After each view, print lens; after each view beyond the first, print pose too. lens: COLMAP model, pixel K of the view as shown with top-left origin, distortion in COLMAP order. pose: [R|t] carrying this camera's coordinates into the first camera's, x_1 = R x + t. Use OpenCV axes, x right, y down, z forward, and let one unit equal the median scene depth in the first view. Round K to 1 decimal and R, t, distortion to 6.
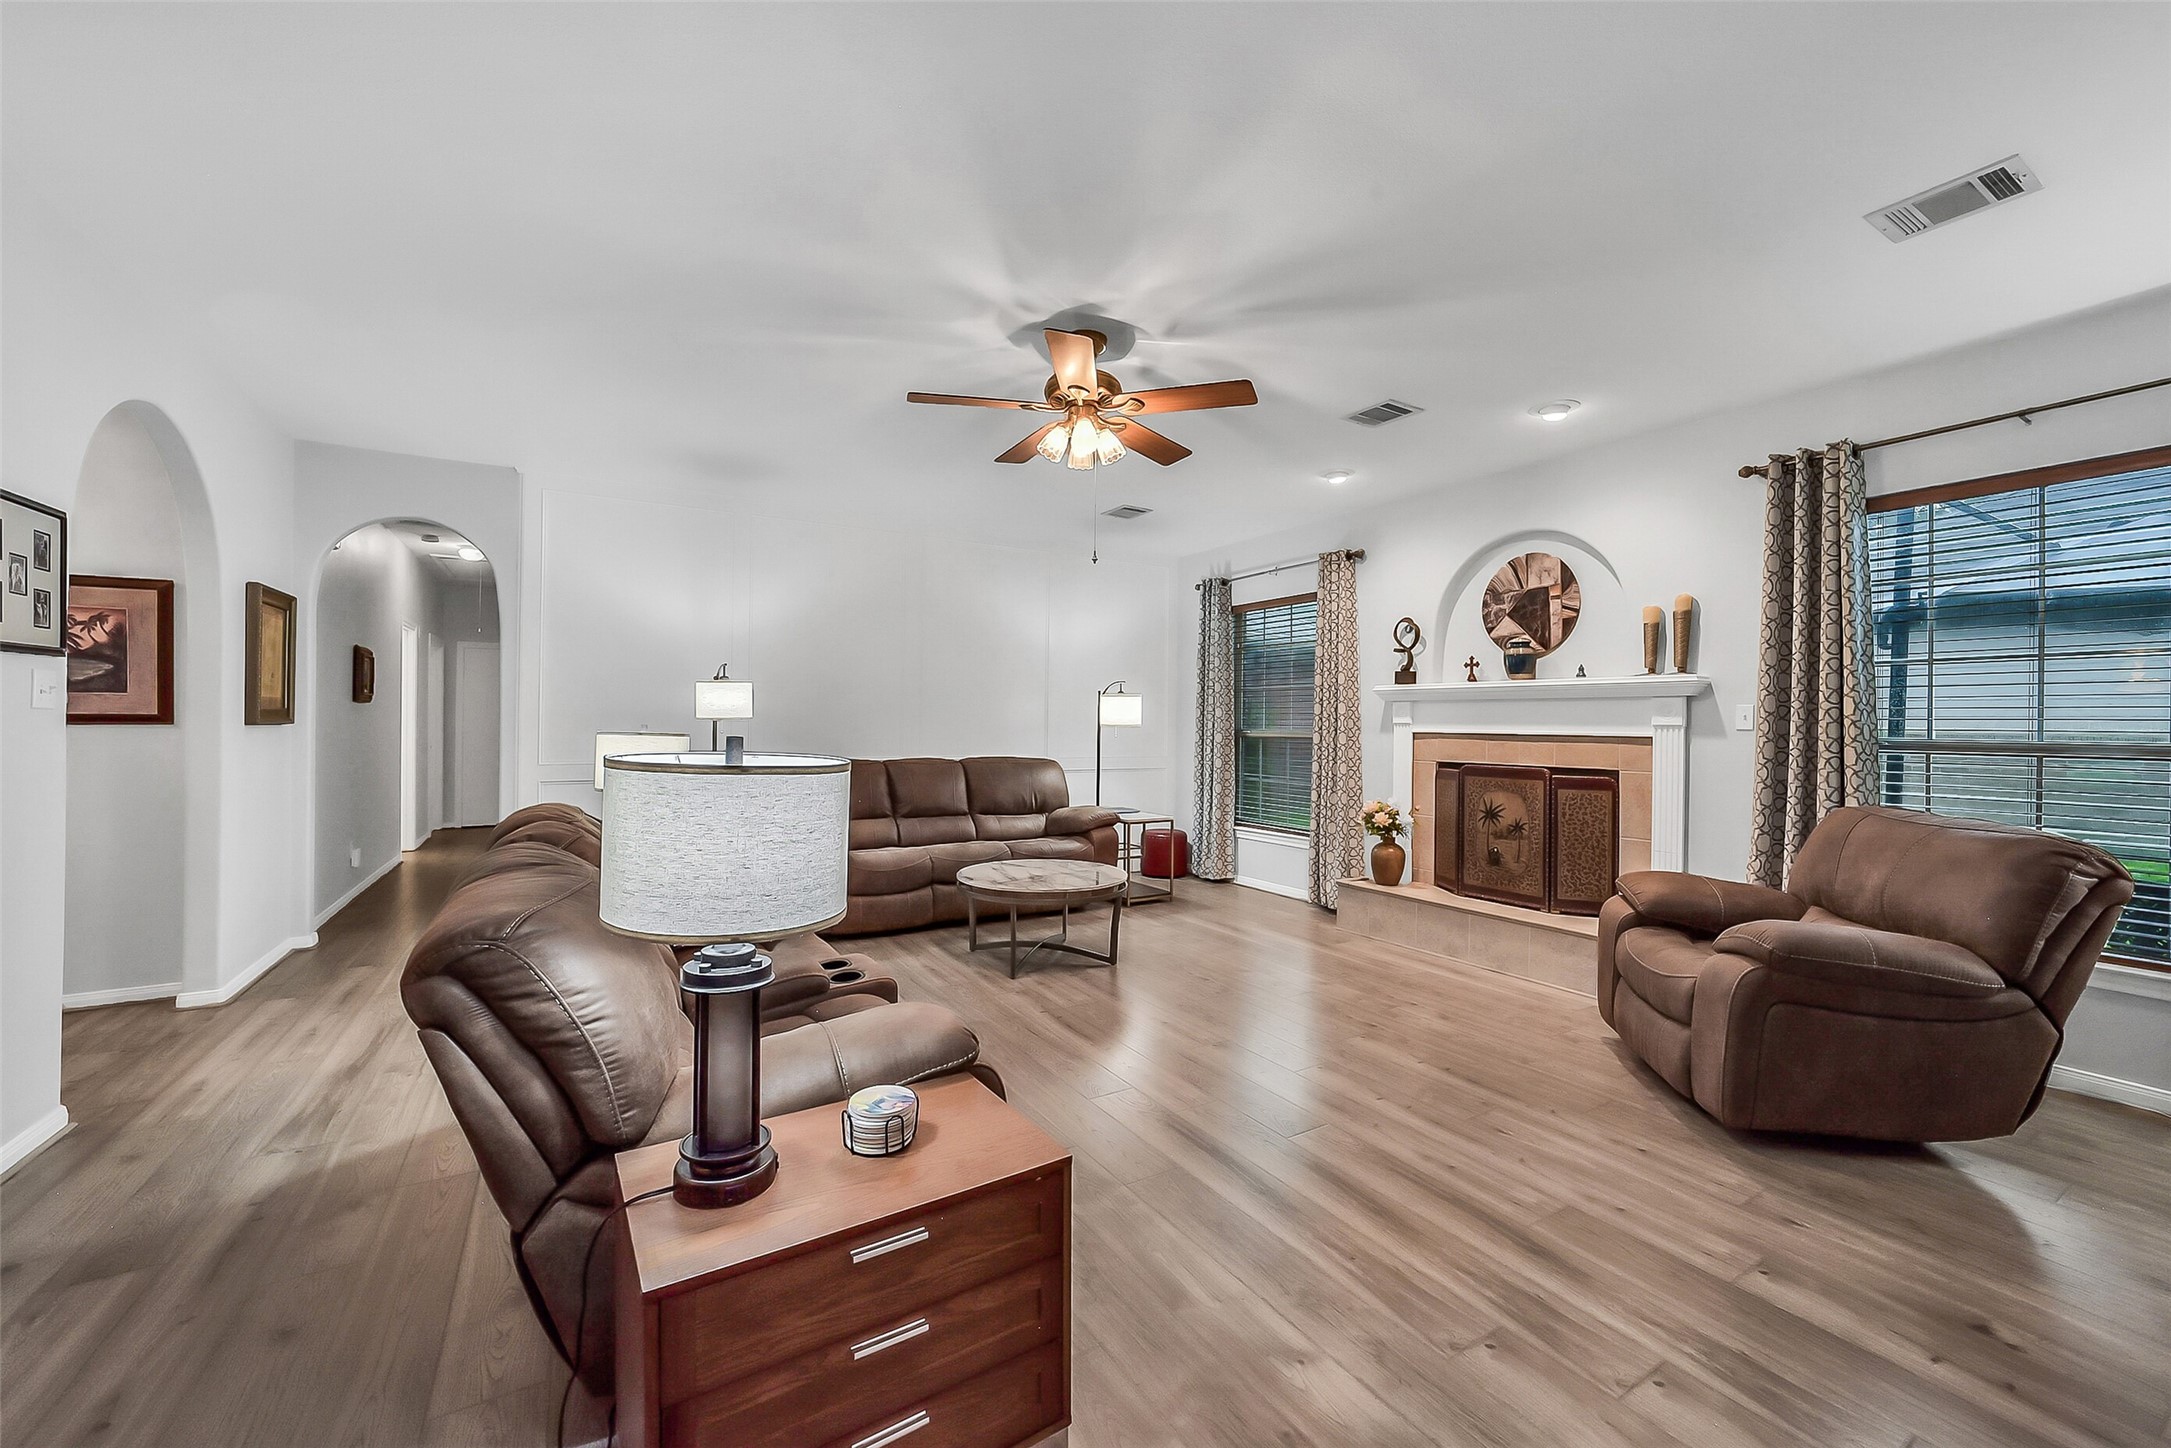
lens RADIAL K [[848.1, 0, 1104.7], [0, 848.1, 724.2], [0, 0, 1]] dist [-0.017218, 0.003129]
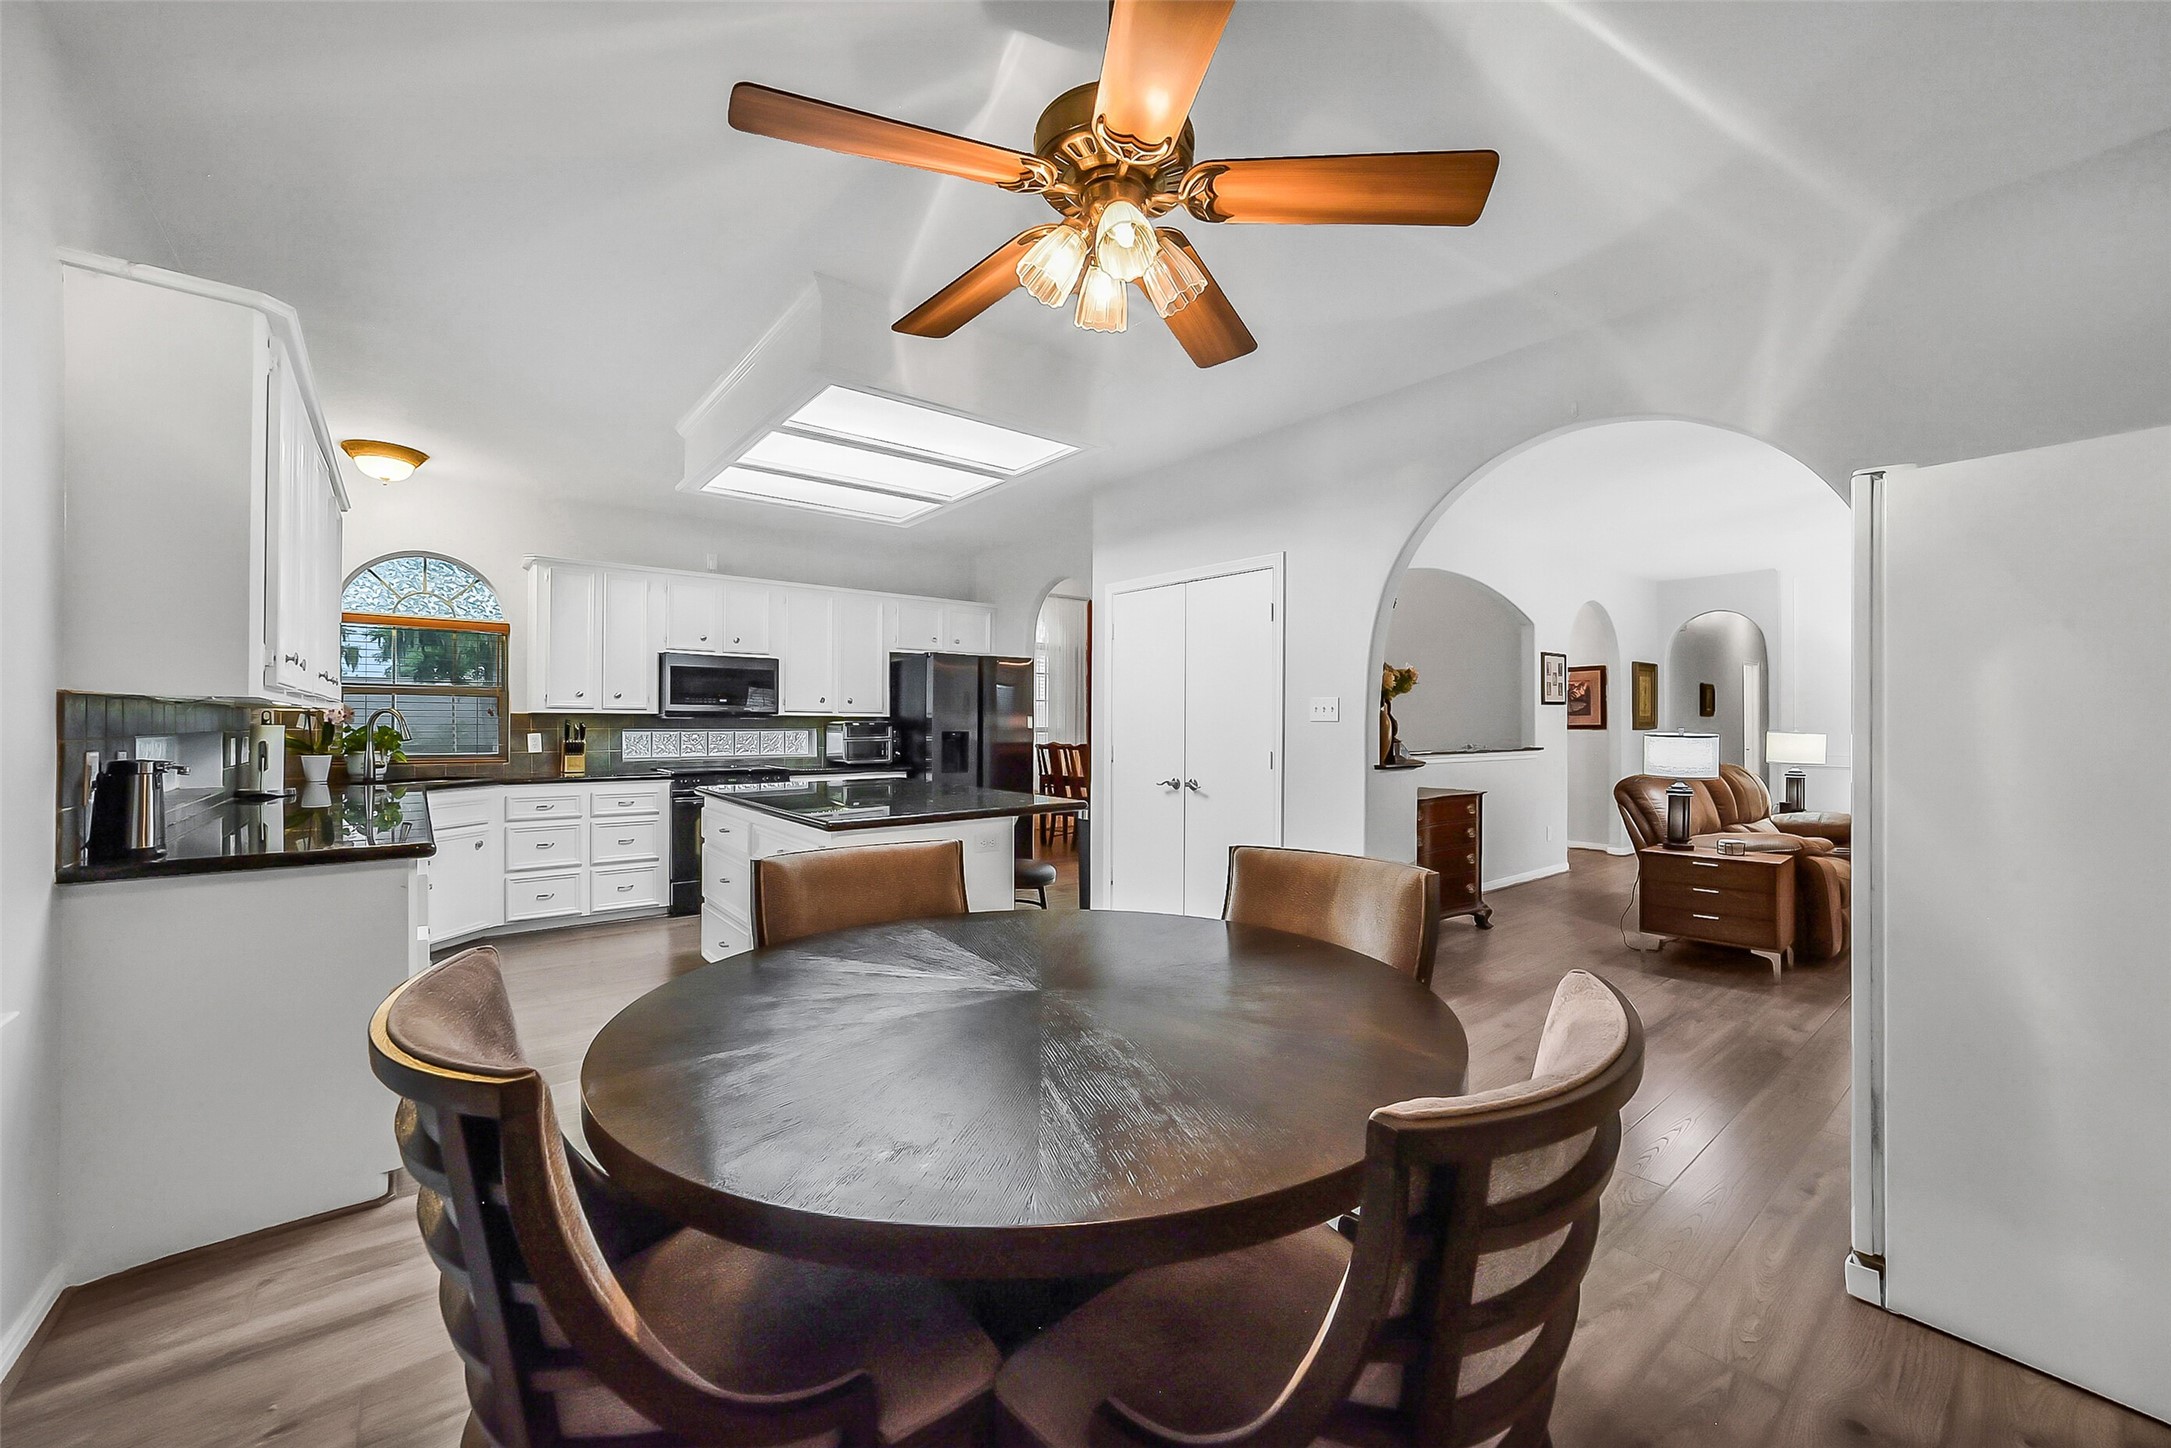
lens RADIAL K [[848.1, 0, 1090.0], [0, 848.1, 720.8], [0, 0, 1]] dist [-0.017218, 0.003129]
pose [[0.127864, -0.019422, -0.991601, 0.760328], [0.001852, 0.999811, -0.019344, 0.015184], [0.991790, 0.000637, 0.127876, -0.531756]]
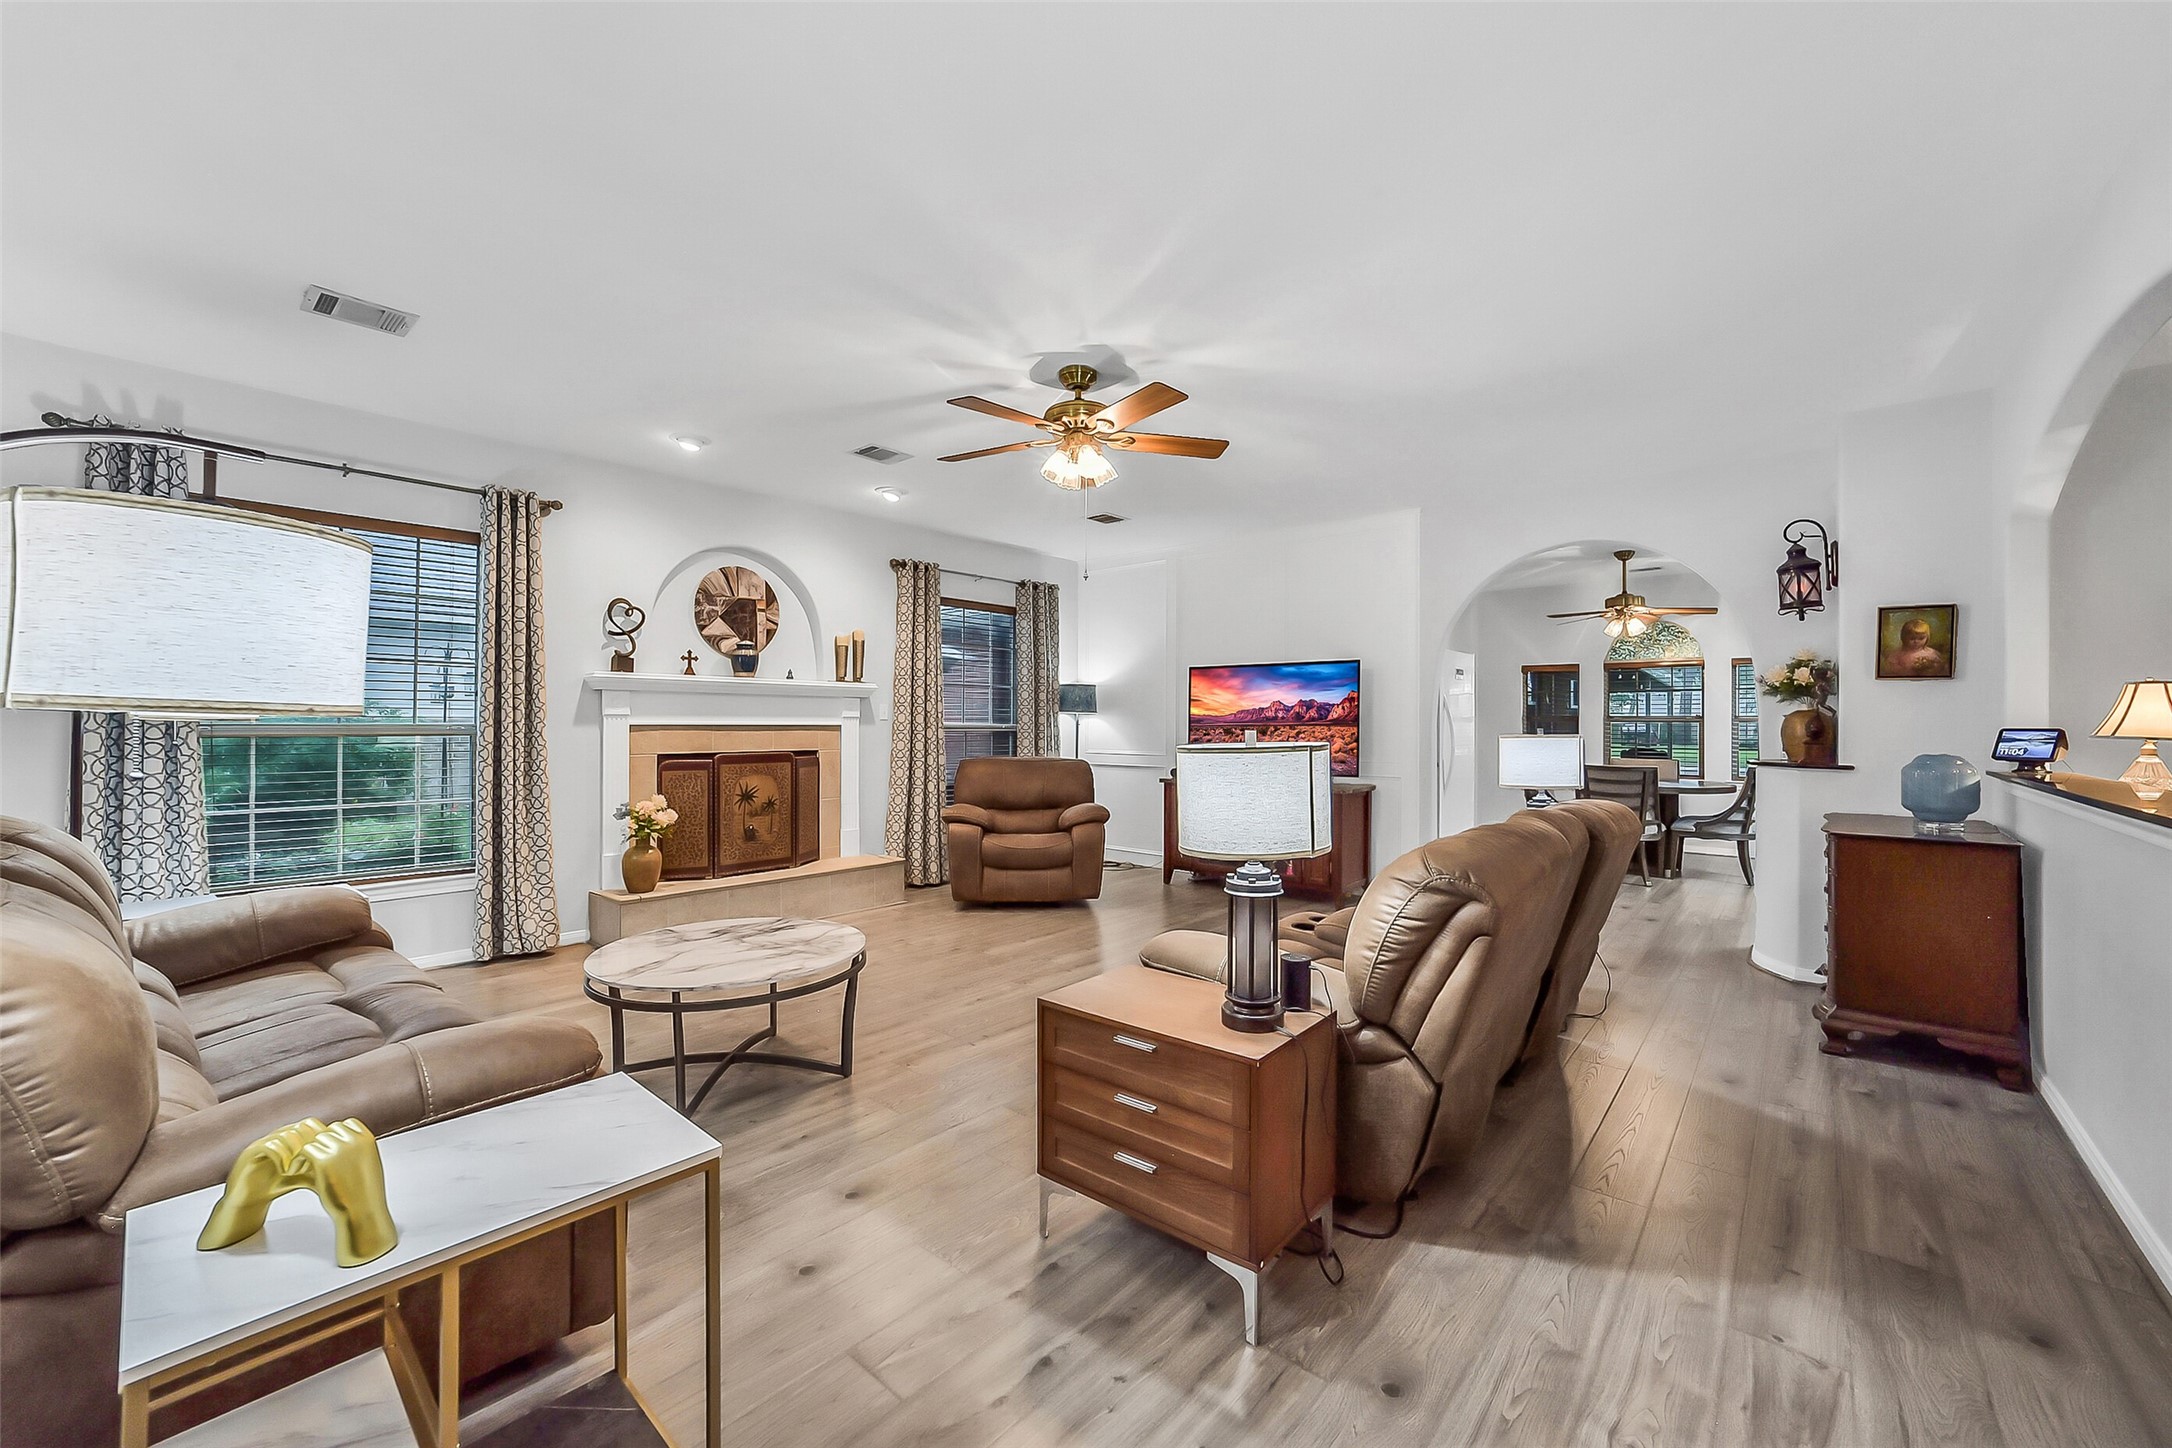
lens RADIAL K [[848.5, 0, 1071.5], [0, 848.5, 722.0], [0, 0, 1]] dist [-0.017218, 0.003129]
pose [[-0.268619, -0.011797, 0.963174, -0.757812], [-0.011784, 0.999890, 0.008960, -0.007735], [-0.963174, -0.008944, -0.268729, 0.908378]]
